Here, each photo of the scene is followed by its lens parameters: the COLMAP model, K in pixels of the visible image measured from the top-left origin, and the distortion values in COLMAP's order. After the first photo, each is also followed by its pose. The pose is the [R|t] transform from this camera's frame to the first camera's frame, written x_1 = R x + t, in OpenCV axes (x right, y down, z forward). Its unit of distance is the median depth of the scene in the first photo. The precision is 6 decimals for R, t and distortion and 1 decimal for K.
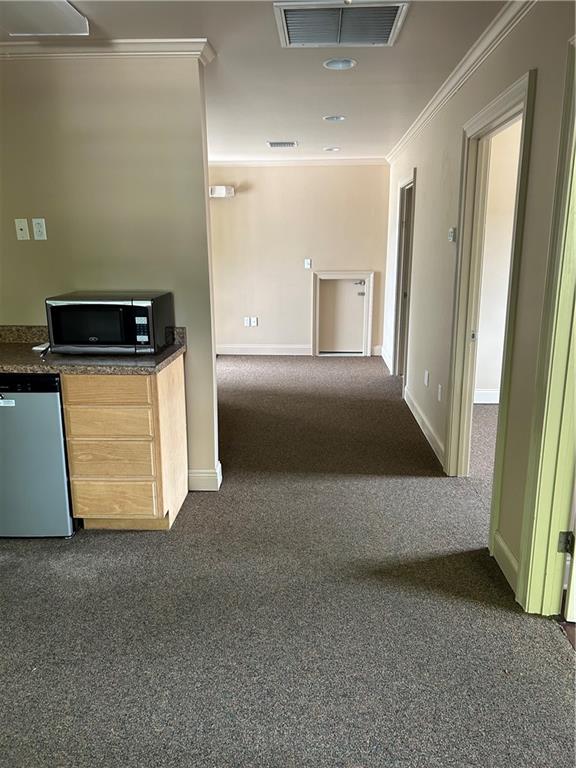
lens RADIAL K [[576.3, 0, 288.0], [0, 576.3, 384.0], [0, 0, 1]] dist [0.047171, -0.047671]
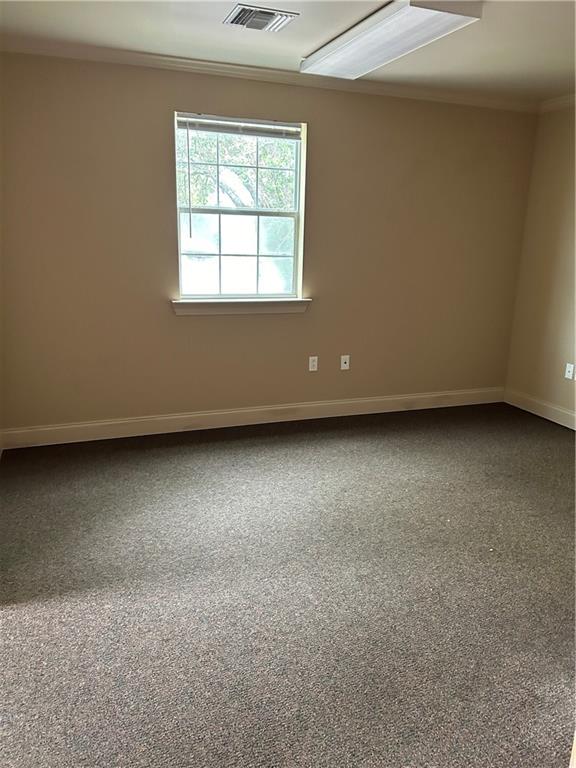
lens RADIAL K [[576.3, 0, 288.0], [0, 576.3, 384.0], [0, 0, 1]] dist [0.047171, -0.047671]
pose [[-0.919733, 0.072725, -0.385749, 0.184849], [-0.112127, 0.893074, 0.435714, -0.263883], [0.376190, 0.443993, -0.813235, 1.183829]]
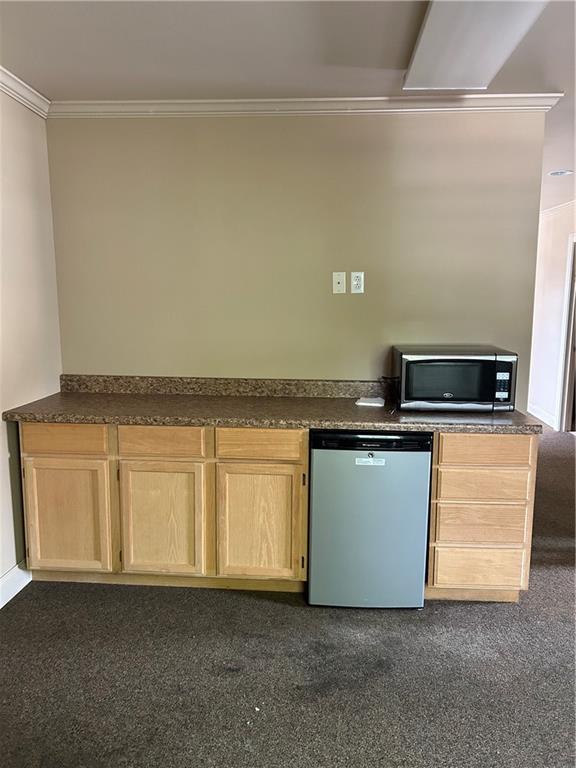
lens RADIAL K [[579.6, 0, 286.0], [0, 579.6, 388.5], [0, 0, 1]] dist [0.051905, -0.049135]
pose [[0.999934, 0.007429, -0.008711, -0.597601], [-0.008100, 0.996782, -0.079746, -0.010262], [0.008090, 0.079811, 0.996777, 0.041849]]
